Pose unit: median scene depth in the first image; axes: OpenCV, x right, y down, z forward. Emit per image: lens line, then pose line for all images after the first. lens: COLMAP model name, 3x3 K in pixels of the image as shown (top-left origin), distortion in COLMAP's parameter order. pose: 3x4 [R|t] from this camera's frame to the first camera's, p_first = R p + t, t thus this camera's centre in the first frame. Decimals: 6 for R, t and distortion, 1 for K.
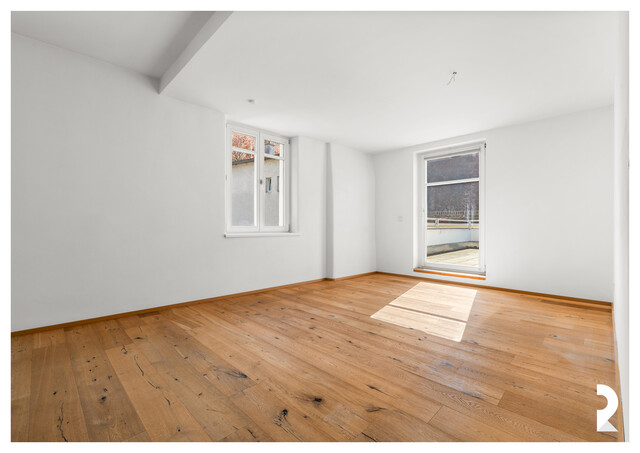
lens RADIAL K [[282.7, 0, 328.5], [0, 282.7, 225.1], [0, 0, 1]] dist [-0.012058, -0.000092]
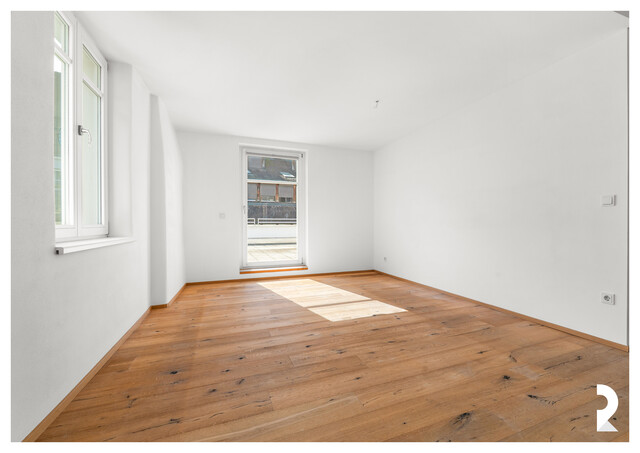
lens RADIAL K [[282.7, 0, 328.5], [0, 282.7, 225.1], [0, 0, 1]] dist [-0.012058, -0.000092]
pose [[0.403399, -0.006587, 0.915001, -0.727076], [0.001579, 0.999978, 0.006503, 0.000478], [-0.915023, -0.001179, 0.403400, 0.645758]]
